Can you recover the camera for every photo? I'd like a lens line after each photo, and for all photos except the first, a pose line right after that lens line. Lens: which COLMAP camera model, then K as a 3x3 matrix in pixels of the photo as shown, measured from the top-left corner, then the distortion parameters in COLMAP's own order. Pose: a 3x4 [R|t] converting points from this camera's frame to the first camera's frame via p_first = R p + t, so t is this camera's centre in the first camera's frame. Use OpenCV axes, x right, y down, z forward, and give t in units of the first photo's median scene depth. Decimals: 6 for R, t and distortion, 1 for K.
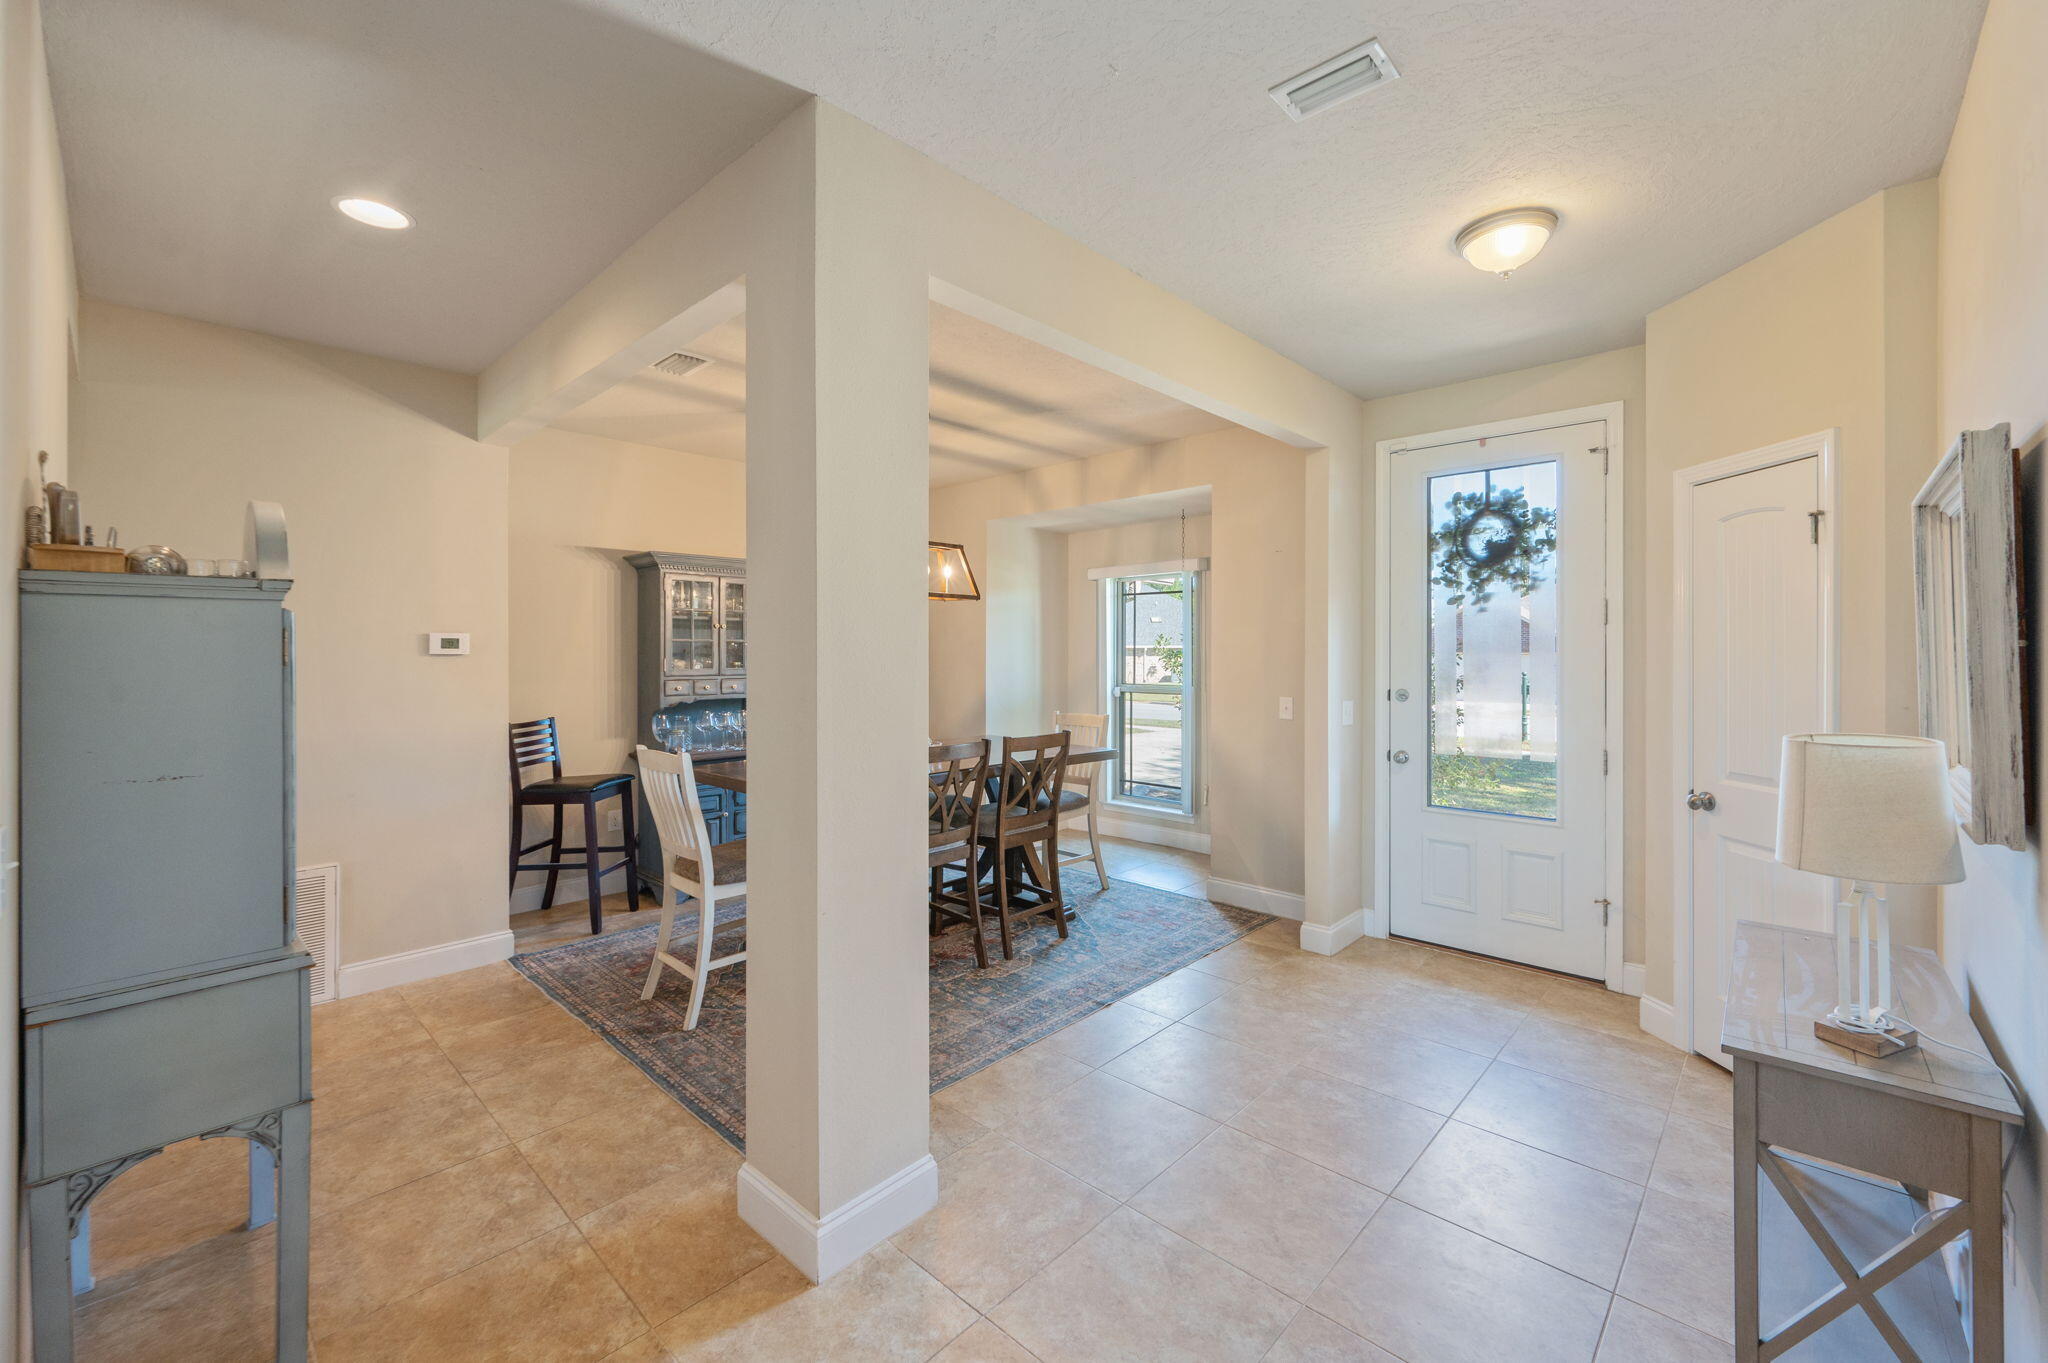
lens RADIAL K [[835.5, 0, 1031.6], [0, 835.5, 654.3], [0, 0, 1]] dist [0.000184, 0.000021]
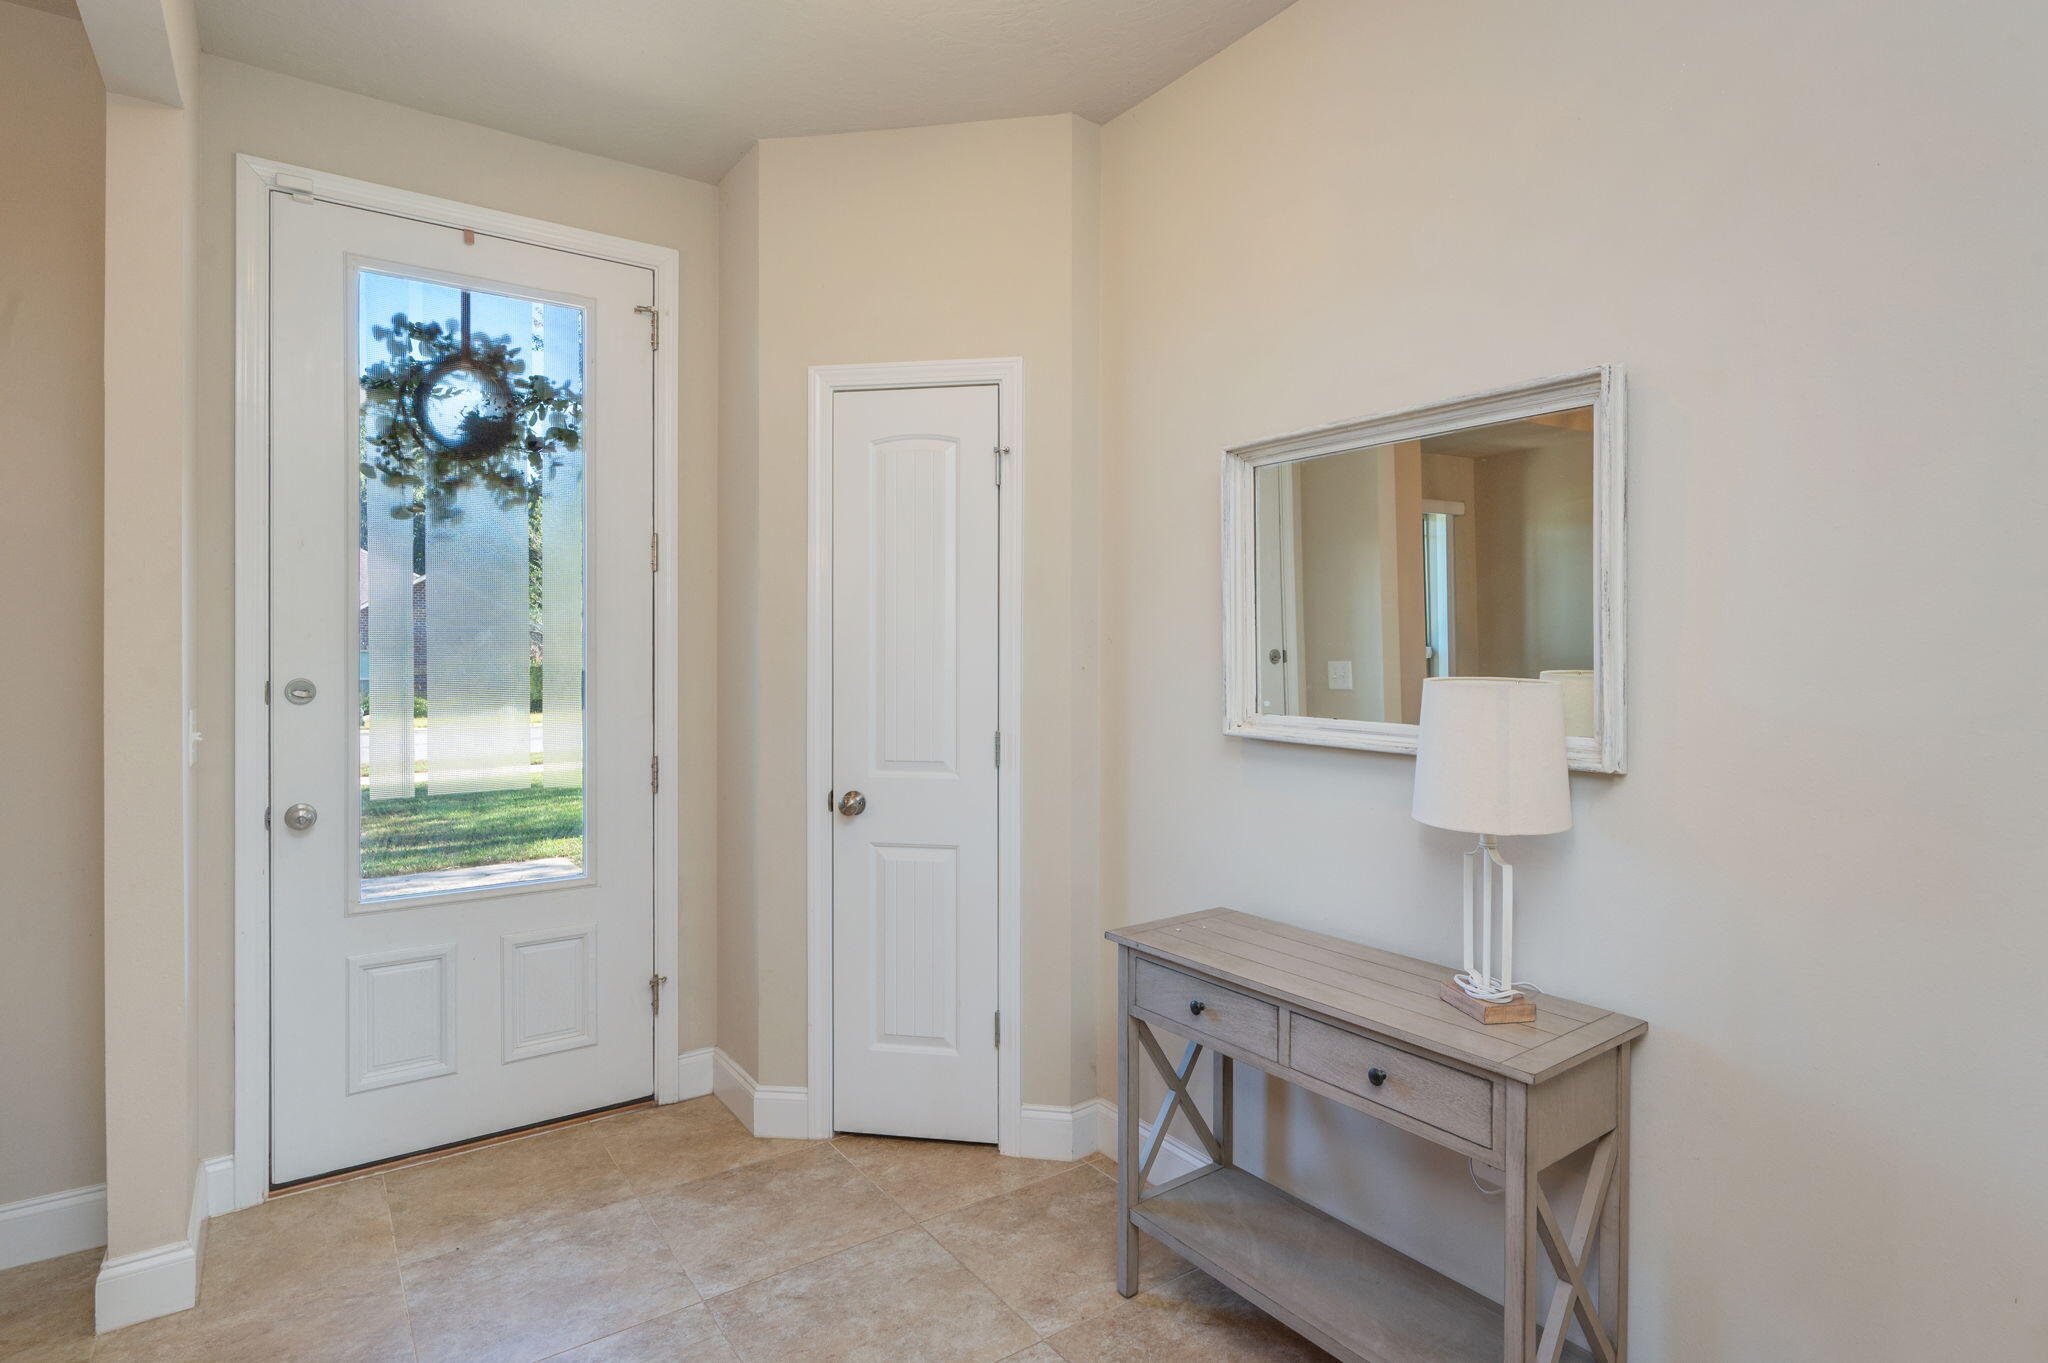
lens RADIAL K [[1045.9, 0, 1027.4], [0, 1045.9, 661.4], [0, 0, 1]] dist [-0.001070, -0.000650]
pose [[0.193111, -0.005413, 0.981162, -0.082375], [-0.000602, 0.999984, 0.005635, 0.029144], [-0.981177, -0.001679, 0.193105, 0.485484]]
